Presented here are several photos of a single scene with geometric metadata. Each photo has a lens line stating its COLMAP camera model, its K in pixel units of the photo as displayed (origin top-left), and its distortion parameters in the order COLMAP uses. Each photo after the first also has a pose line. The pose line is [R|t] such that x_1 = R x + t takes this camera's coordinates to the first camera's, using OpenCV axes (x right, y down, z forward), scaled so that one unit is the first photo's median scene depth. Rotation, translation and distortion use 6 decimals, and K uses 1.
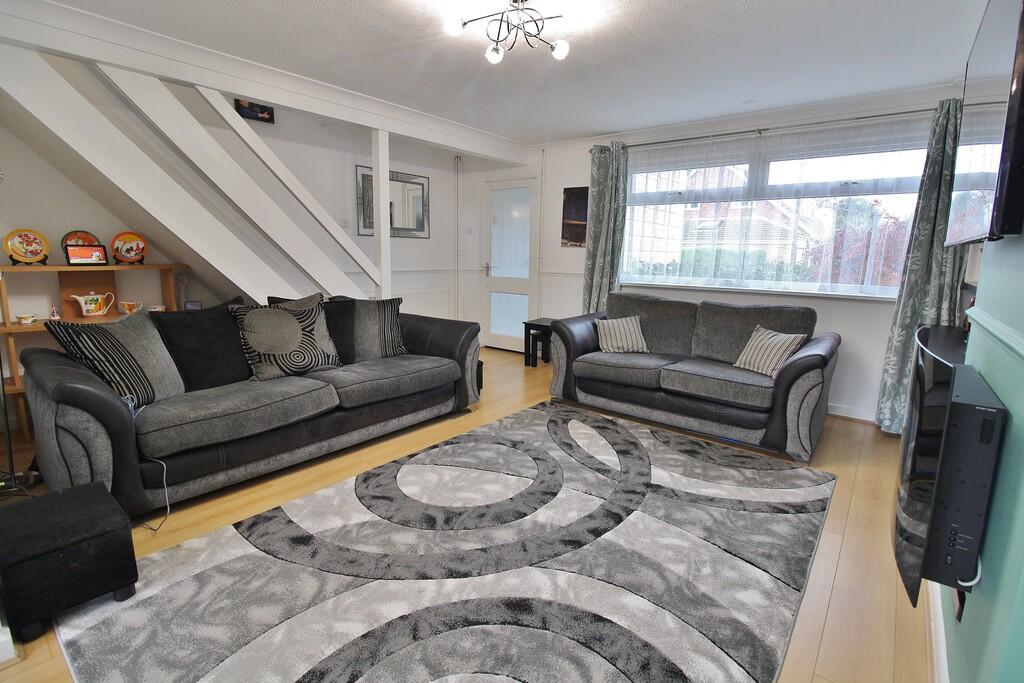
lens RADIAL K [[477.7, 0, 512.8], [0, 477.7, 328.5], [0, 0, 1]] dist [0.001090, -0.012136]
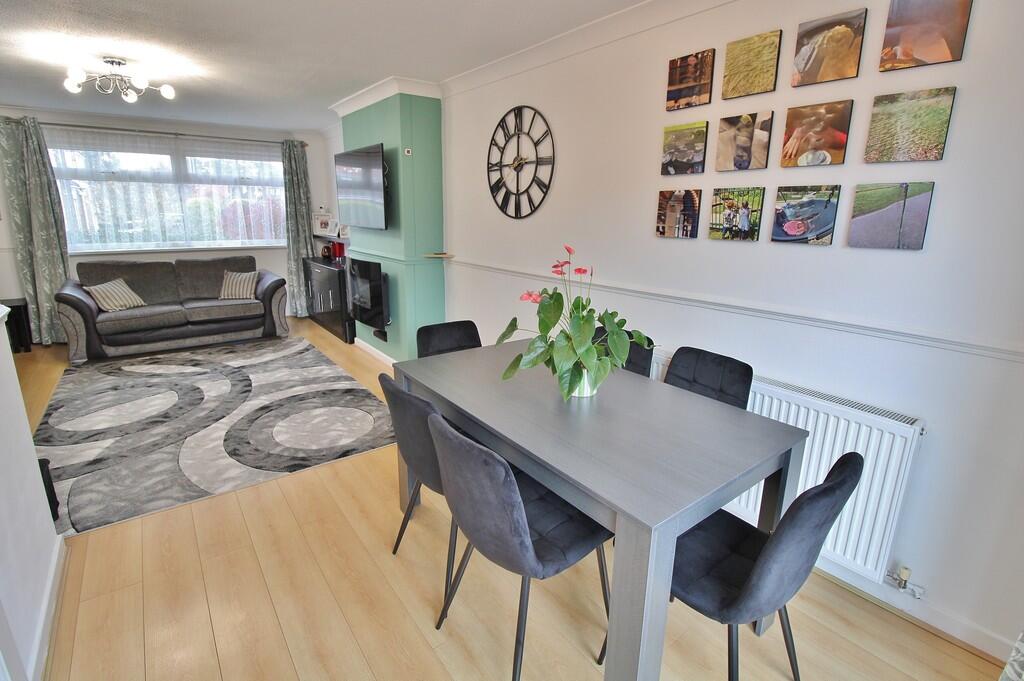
lens RADIAL K [[477.7, 0, 512.8], [0, 477.7, 327.5], [0, 0, 1]] dist [0.001090, -0.012136]
pose [[0.246273, -0.244333, 0.937897, -0.821426], [0.143246, 0.966250, 0.214106, -0.027865], [-0.958556, 0.081621, 0.272961, -0.334659]]
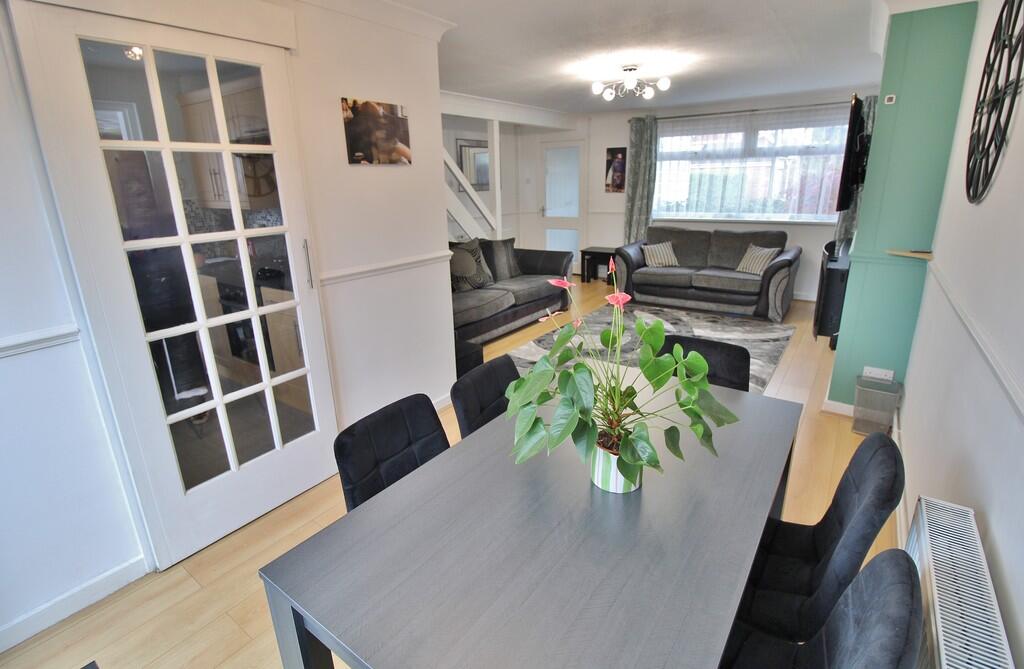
lens RADIAL K [[484.5, 0, 515.4], [0, 484.5, 320.1], [0, 0, 1]] dist [-0.001945, -0.000432]
pose [[0.997361, -0.058073, 0.043566, -0.373864], [0.052252, 0.990834, 0.124567, 0.003112], [-0.050400, -0.121962, 0.991254, -0.621487]]
